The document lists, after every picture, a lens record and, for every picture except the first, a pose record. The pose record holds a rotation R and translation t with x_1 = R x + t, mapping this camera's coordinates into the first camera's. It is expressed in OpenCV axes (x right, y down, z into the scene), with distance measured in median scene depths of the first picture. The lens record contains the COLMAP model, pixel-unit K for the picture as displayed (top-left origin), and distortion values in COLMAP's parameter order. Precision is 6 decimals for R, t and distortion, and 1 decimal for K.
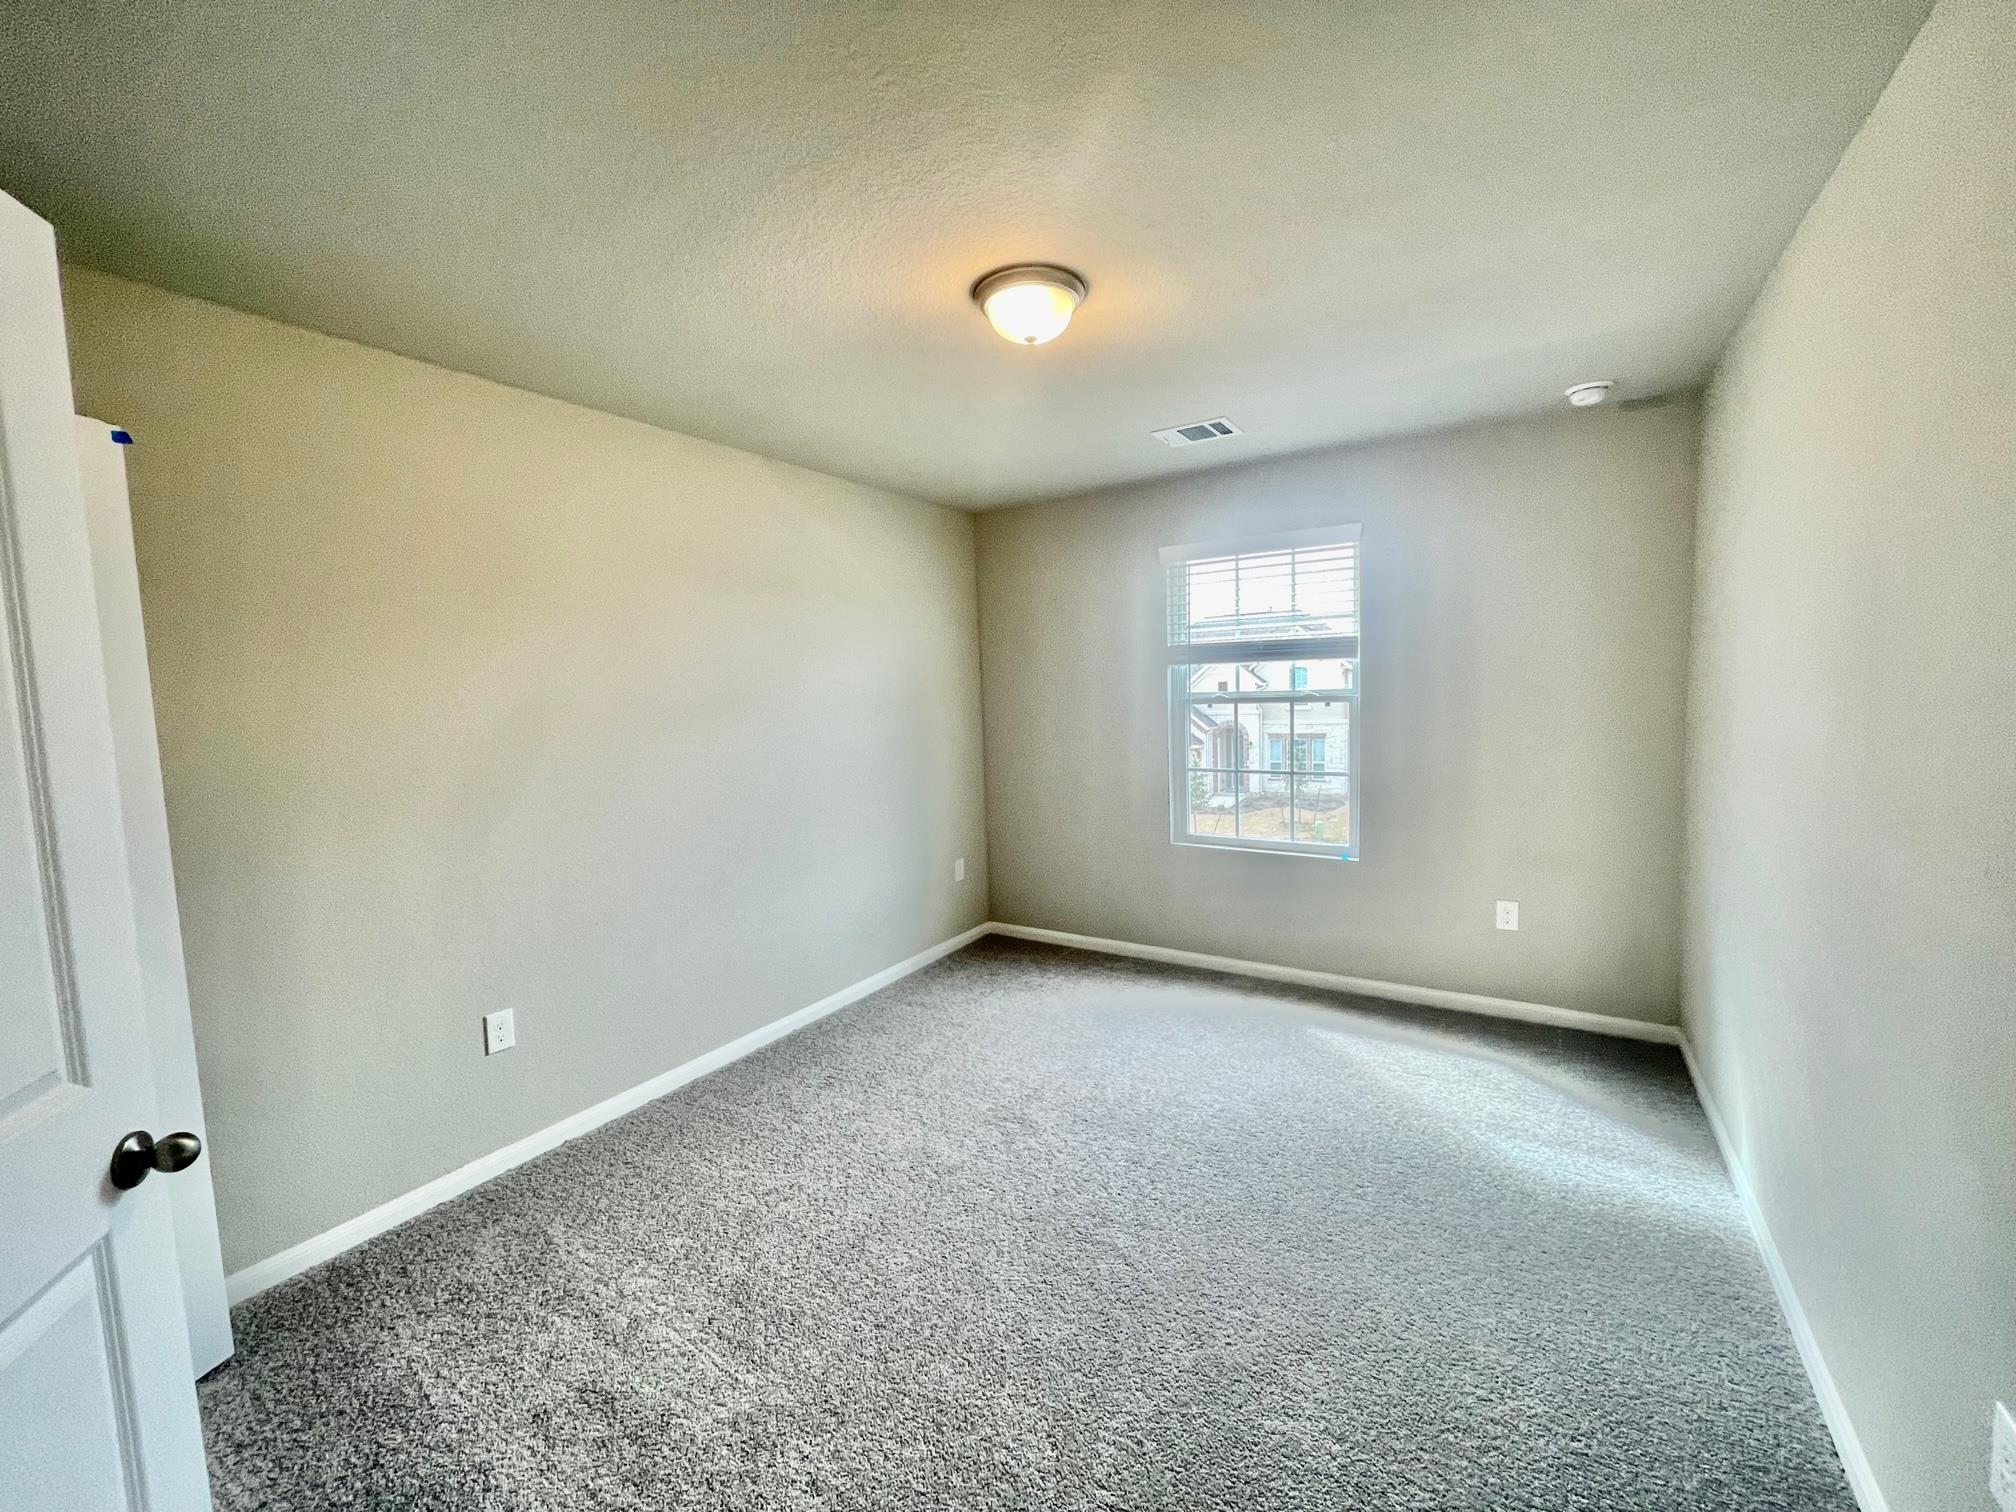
lens RADIAL K [[810.2, 0, 1007.9], [0, 810.2, 762.0], [0, 0, 1]] dist [0.001039, 0.000544]
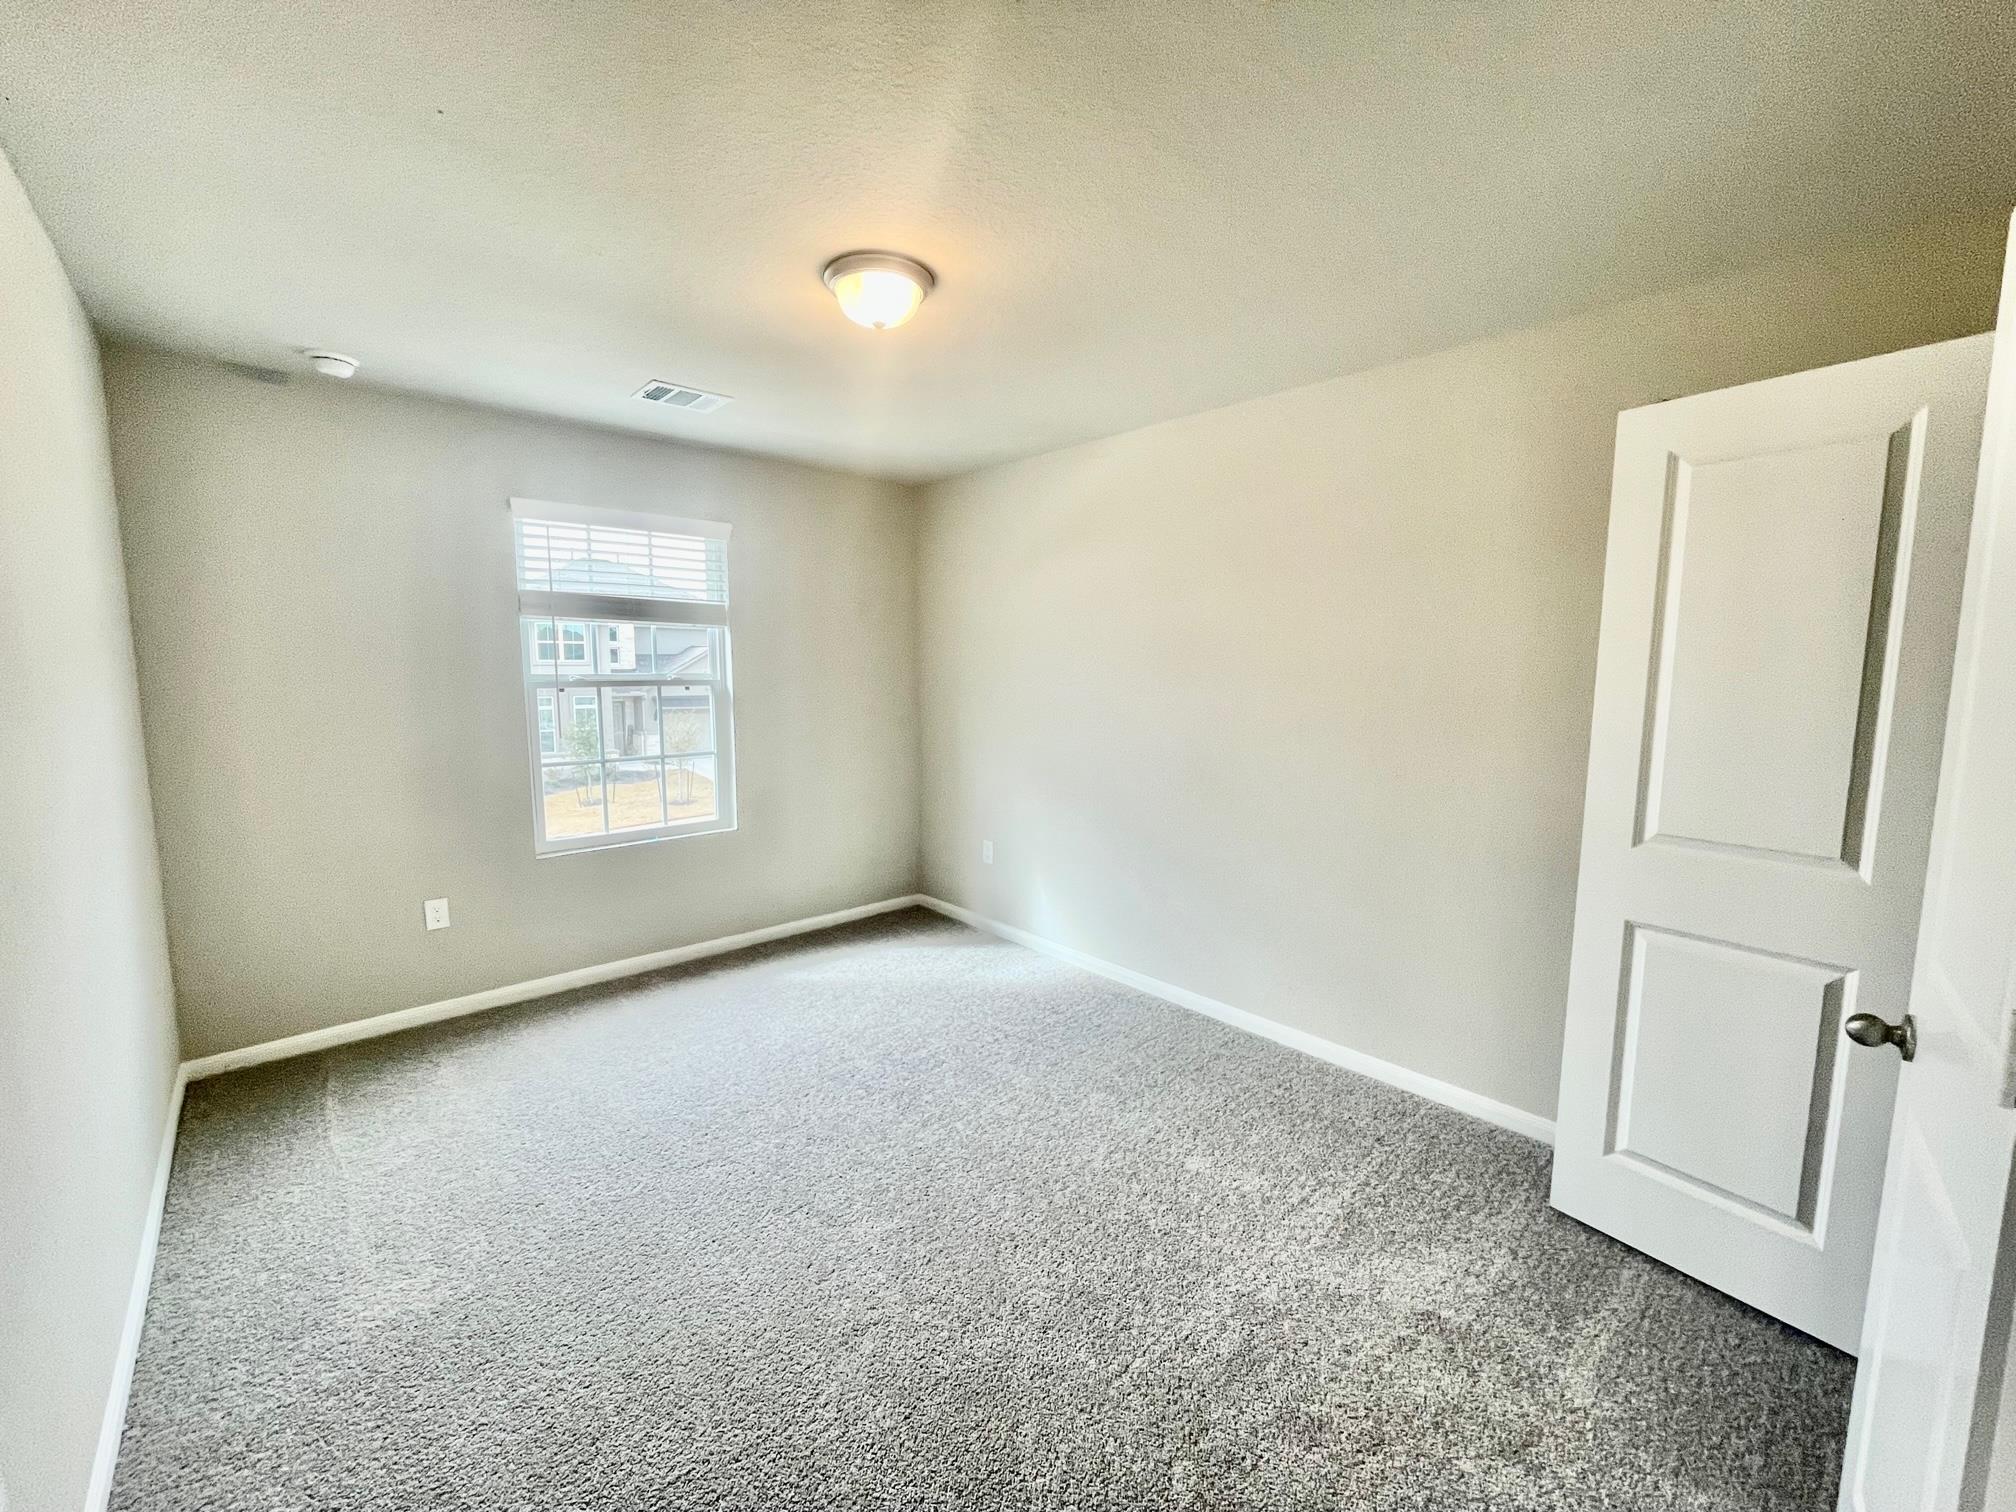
lens RADIAL K [[810.2, 0, 1007.9], [0, 810.2, 762.0], [0, 0, 1]] dist [0.001039, 0.000544]
pose [[0.276052, -0.087160, 0.957182, -0.498550], [0.078273, 0.994611, 0.067994, -0.014642], [-0.957950, 0.056152, 0.281387, 0.311761]]
